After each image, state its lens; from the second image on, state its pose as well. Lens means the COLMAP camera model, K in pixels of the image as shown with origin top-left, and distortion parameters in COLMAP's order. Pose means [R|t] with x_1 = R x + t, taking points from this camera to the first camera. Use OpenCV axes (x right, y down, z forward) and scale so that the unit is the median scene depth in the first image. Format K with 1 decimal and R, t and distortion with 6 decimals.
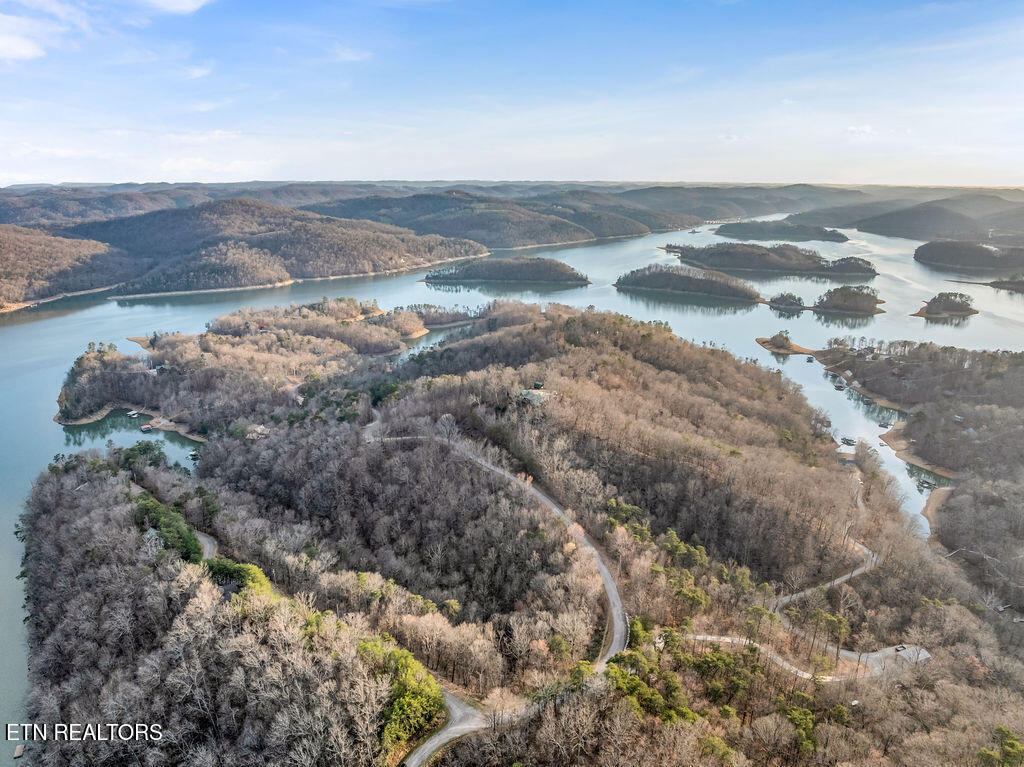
lens RADIAL K [[732.5, 0, 516.6], [0, 732.5, 381.9], [0, 0, 1]] dist [-0.043781, 0.010434]
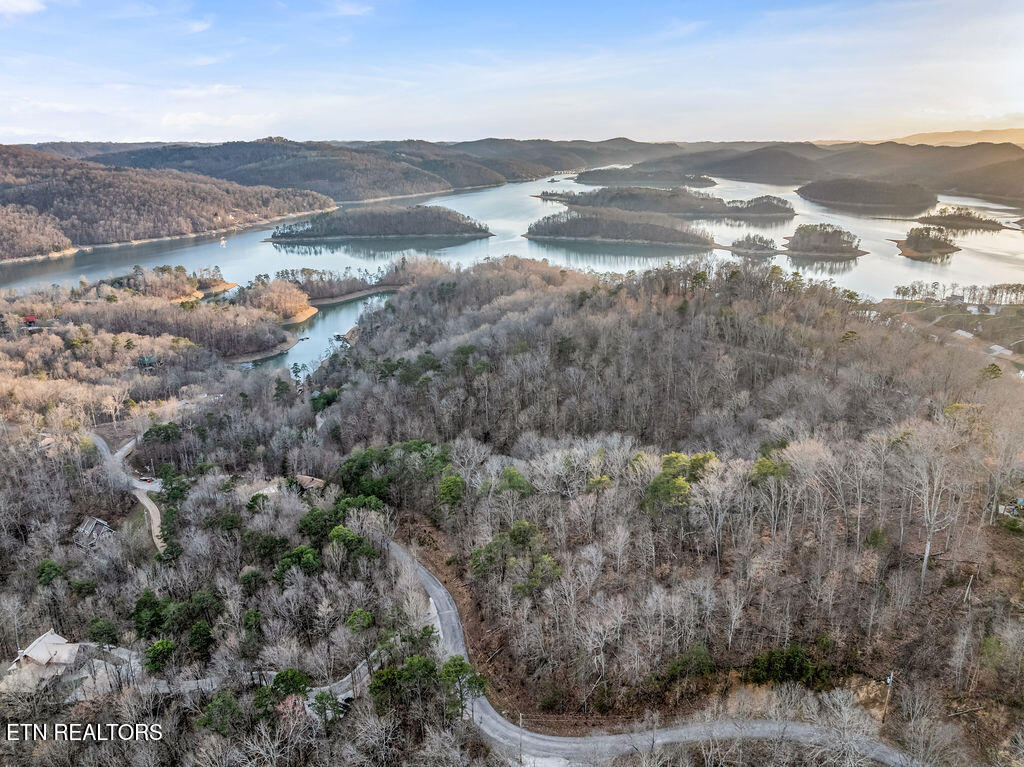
lens RADIAL K [[732.5, 0, 514.4], [0, 732.5, 383.2], [0, 0, 1]] dist [-0.043781, 0.010434]
pose [[0.967986, -0.085248, 0.236084, -0.088856], [0.073532, 0.995604, 0.058011, -0.023633], [-0.239992, -0.038794, 0.970000, 0.266832]]
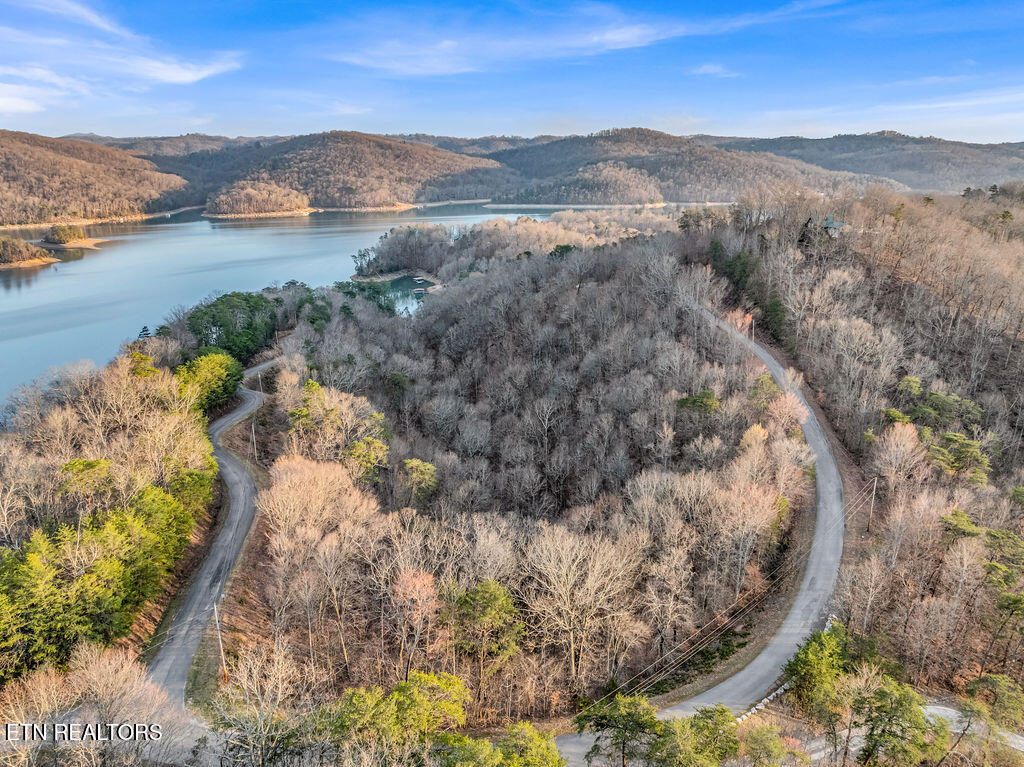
lens RADIAL K [[732.5, 0, 520.3], [0, 732.5, 383.5], [0, 0, 1]] dist [-0.043781, 0.010434]
pose [[0.851995, 0.161204, -0.498114, 0.038922], [-0.139080, 0.986921, 0.081508, 0.042740], [0.504738, -0.000167, 0.863272, 0.131816]]
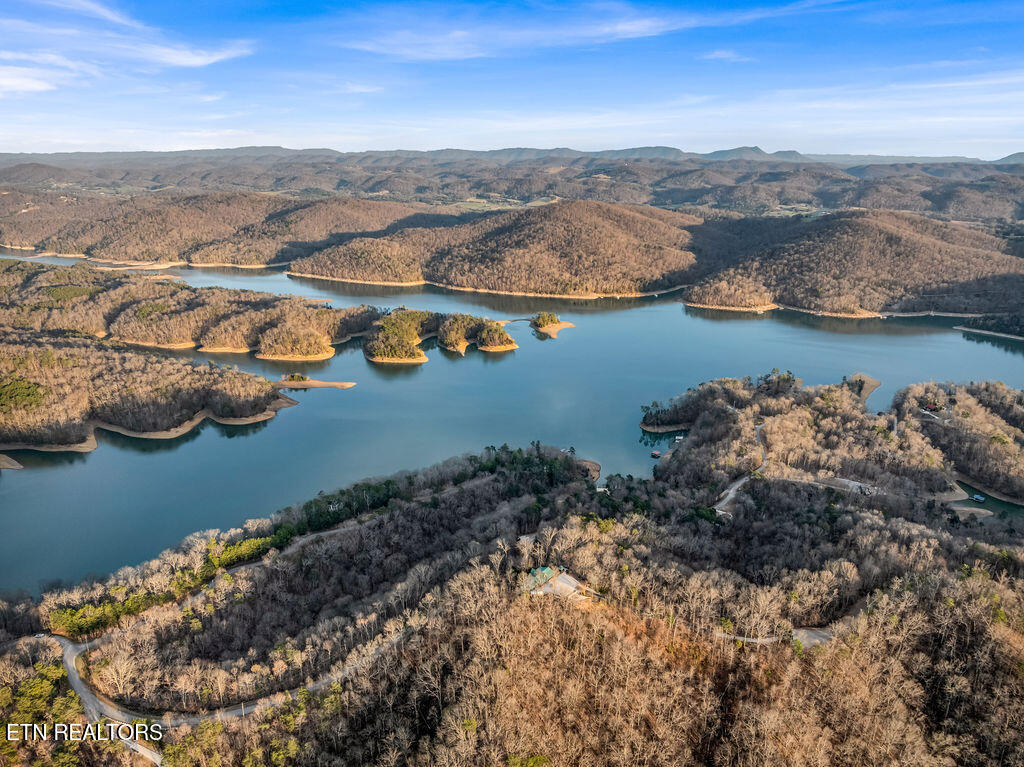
lens RADIAL K [[732.5, 0, 520.4], [0, 732.5, 381.9], [0, 0, 1]] dist [-0.043781, 0.010434]
pose [[0.181985, 0.298553, -0.936882, 0.249633], [-0.263855, 0.932676, 0.245961, -0.134809], [0.947239, 0.202440, 0.248507, 0.241292]]
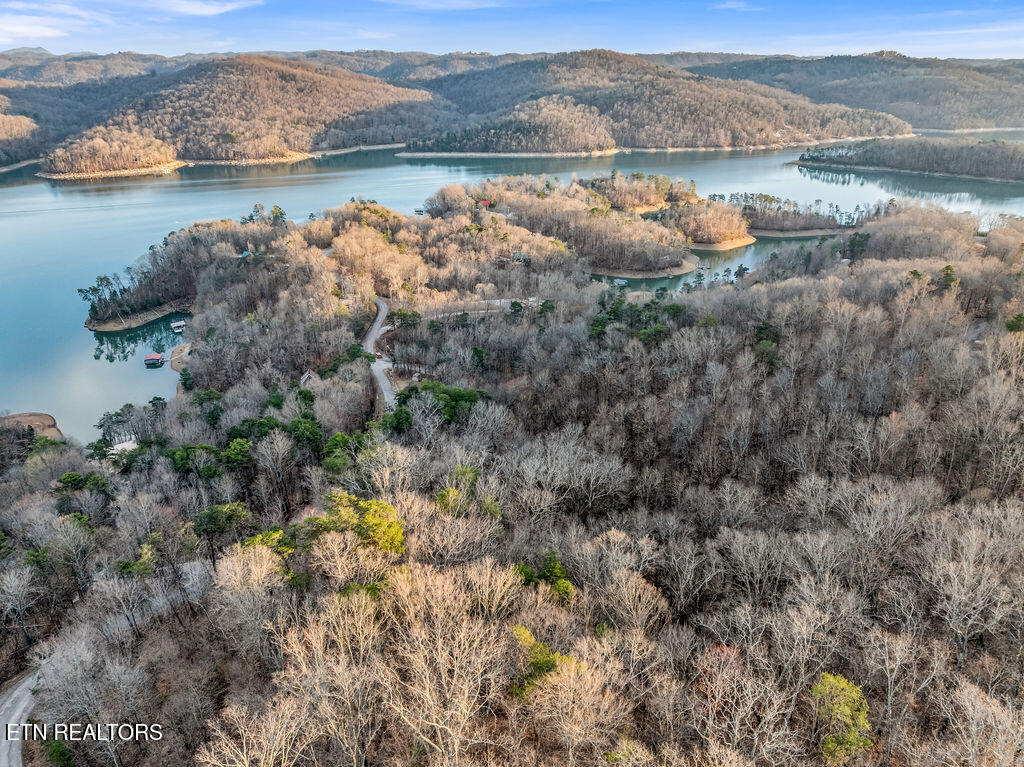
lens RADIAL K [[732.5, 0, 516.6], [0, 732.5, 378.4], [0, 0, 1]] dist [-0.043781, 0.010434]
pose [[0.859139, 0.204872, -0.468944, 0.010671], [-0.135067, 0.974652, 0.178353, -0.032482], [0.493597, -0.089891, 0.865033, 0.315460]]
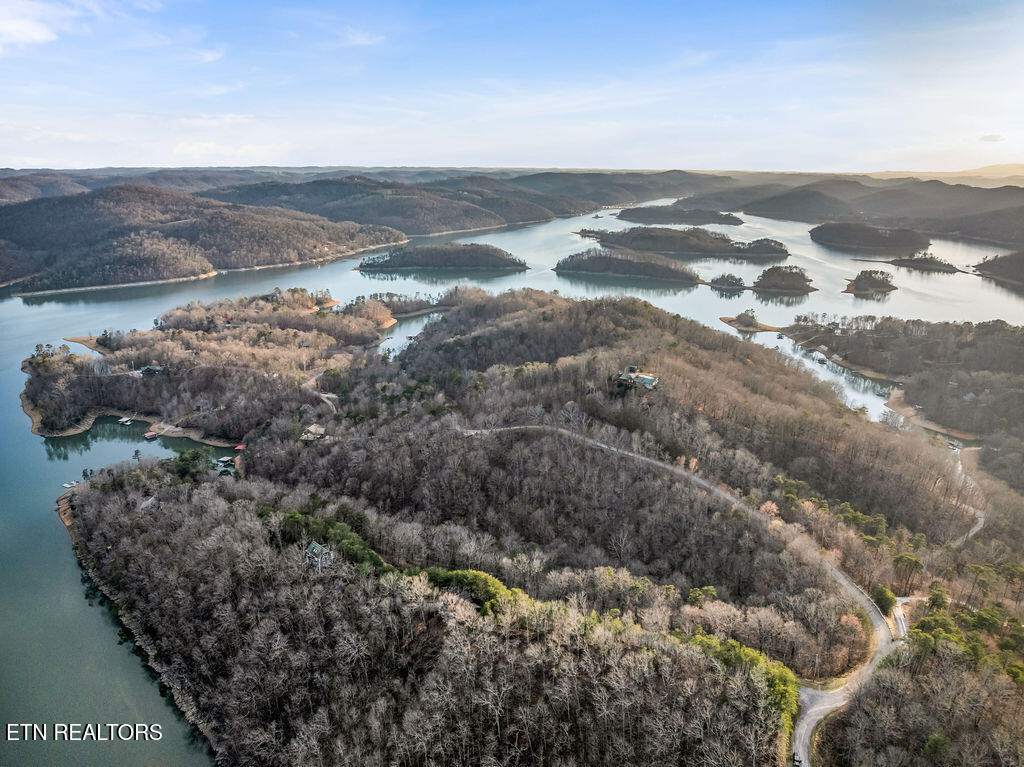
lens RADIAL K [[732.5, 0, 515.4], [0, 732.5, 383.7], [0, 0, 1]] dist [-0.043781, 0.010434]
pose [[0.985713, -0.044223, 0.162523, -0.102571], [0.041003, 0.998892, 0.023115, -0.001488], [-0.163366, -0.016121, 0.986434, 0.016386]]
